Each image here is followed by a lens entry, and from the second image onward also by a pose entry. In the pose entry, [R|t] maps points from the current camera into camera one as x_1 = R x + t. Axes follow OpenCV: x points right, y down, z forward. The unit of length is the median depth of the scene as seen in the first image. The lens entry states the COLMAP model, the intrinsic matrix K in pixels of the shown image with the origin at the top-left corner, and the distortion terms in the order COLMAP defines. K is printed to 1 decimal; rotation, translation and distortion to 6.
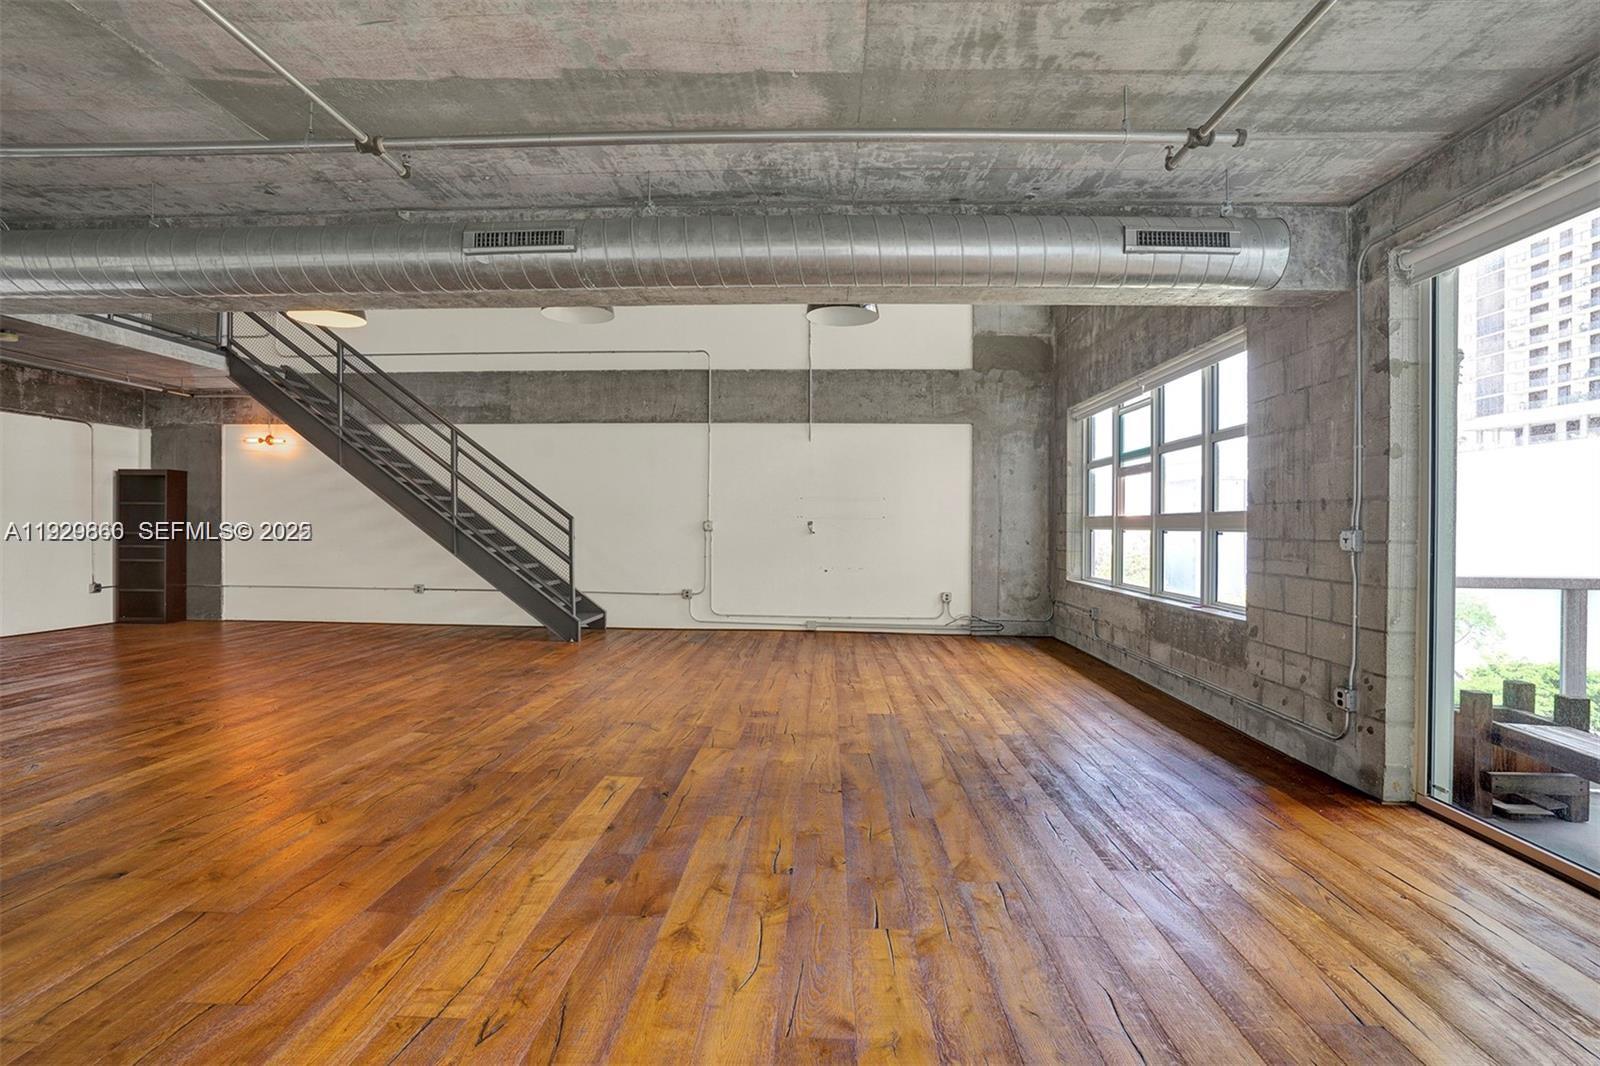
lens RADIAL K [[801.0, 0, 795.8], [0, 801.0, 545.1], [0, 0, 1]] dist [-0.093154, 0.052006]
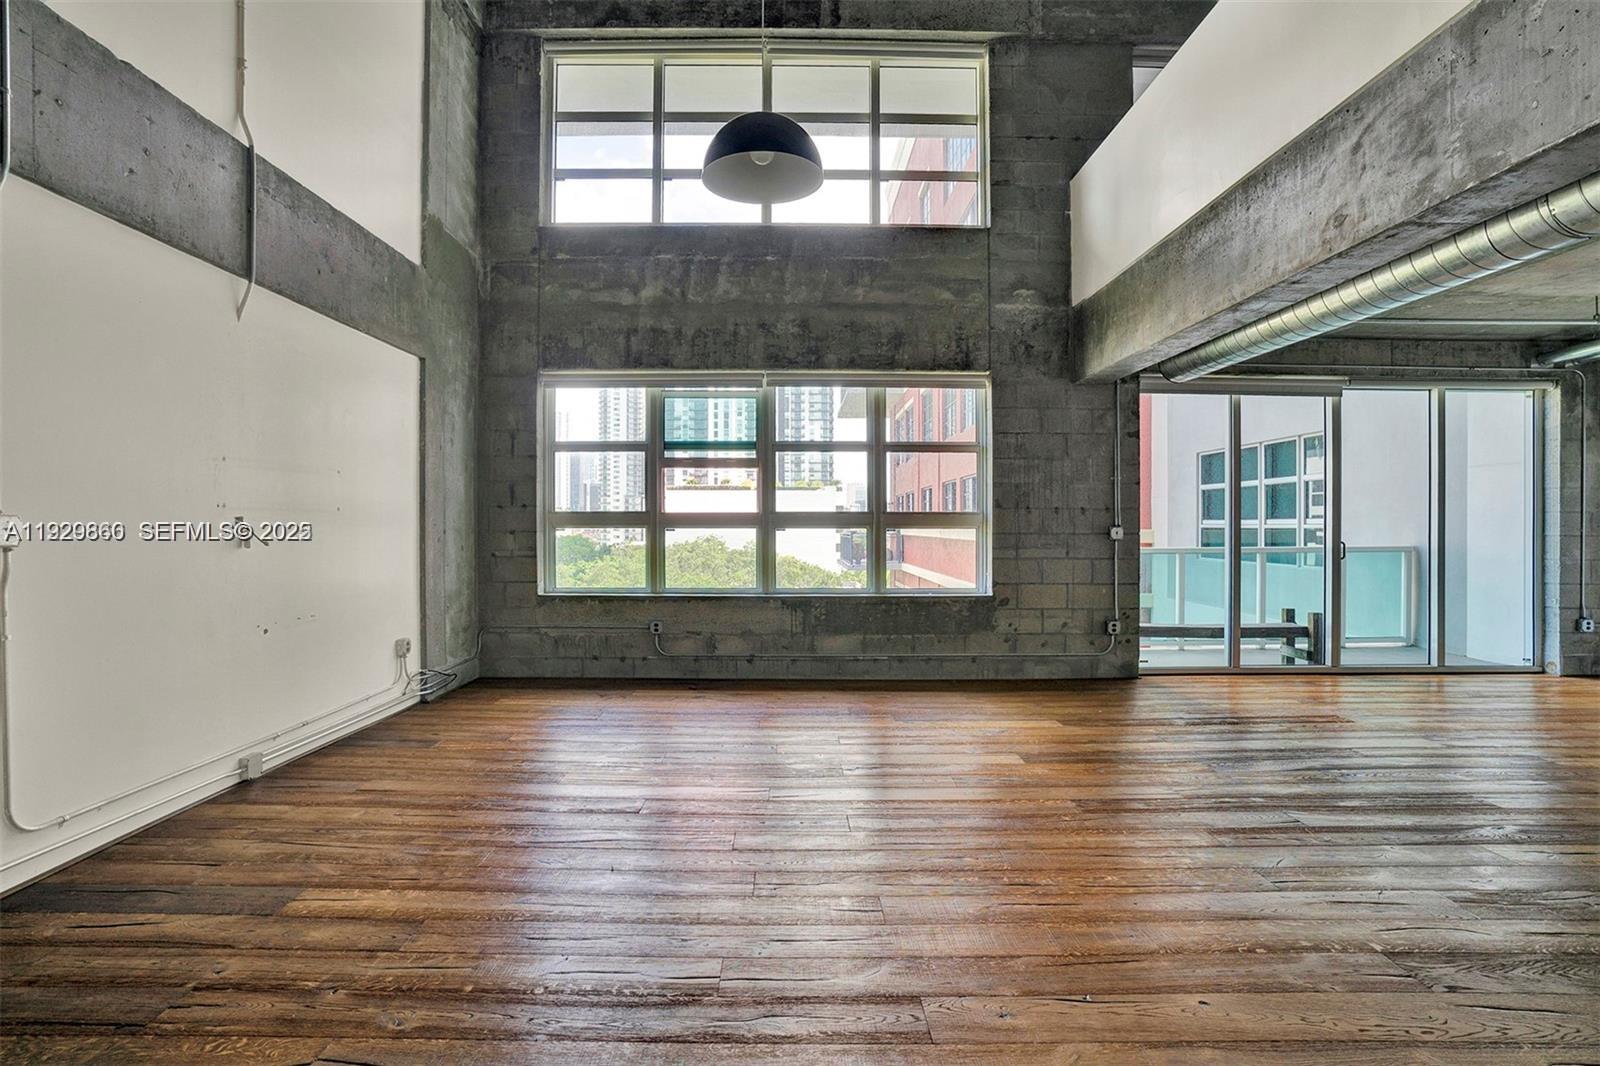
lens RADIAL K [[809.3, 0, 792.5], [0, 809.3, 524.3], [0, 0, 1]] dist [-0.099089, 0.033949]
pose [[-0.062809, -0.008902, 0.997986, -0.432256], [0.020725, 0.999733, 0.010222, -0.025362], [-0.997810, 0.021326, -0.062608, 0.803986]]
